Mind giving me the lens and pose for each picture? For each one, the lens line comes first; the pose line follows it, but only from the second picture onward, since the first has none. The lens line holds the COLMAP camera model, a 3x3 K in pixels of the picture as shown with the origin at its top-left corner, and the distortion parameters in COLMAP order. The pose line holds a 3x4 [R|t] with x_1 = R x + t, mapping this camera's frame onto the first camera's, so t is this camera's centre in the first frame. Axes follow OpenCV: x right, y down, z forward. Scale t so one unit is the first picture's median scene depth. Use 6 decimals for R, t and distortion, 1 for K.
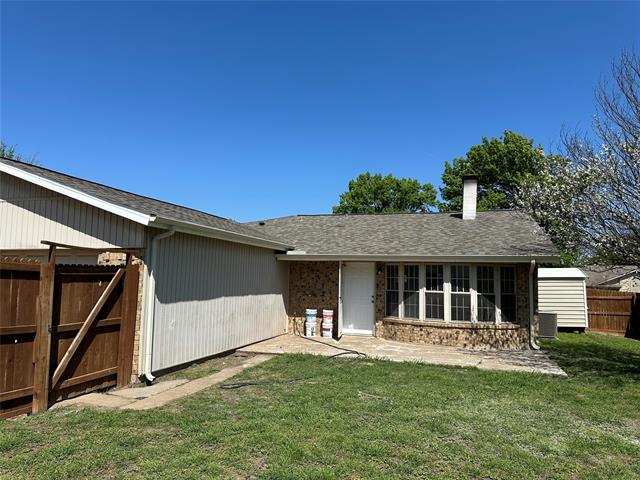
lens RADIAL K [[448.1, 0, 316.2], [0, 448.1, 235.5], [0, 0, 1]] dist [0.080669, -0.101792]
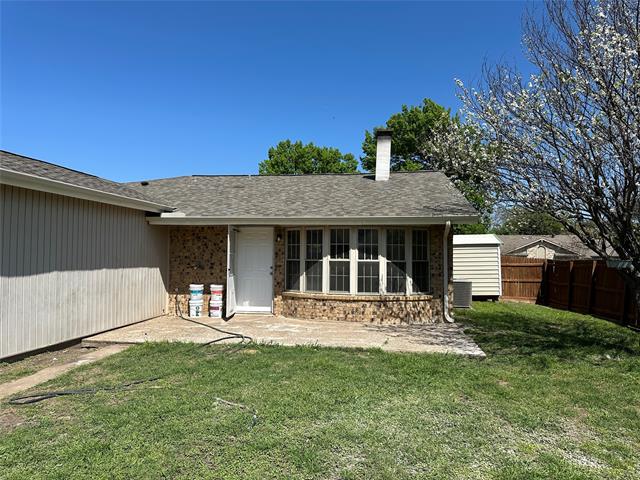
lens RADIAL K [[448.1, 0, 305.5], [0, 448.1, 230.1], [0, 0, 1]] dist [0.080669, -0.101792]
pose [[0.990418, -0.006472, 0.137950, 0.078992], [0.000000, 0.998901, 0.046860, 0.027312], [-0.138102, -0.046411, 0.989330, 0.164850]]
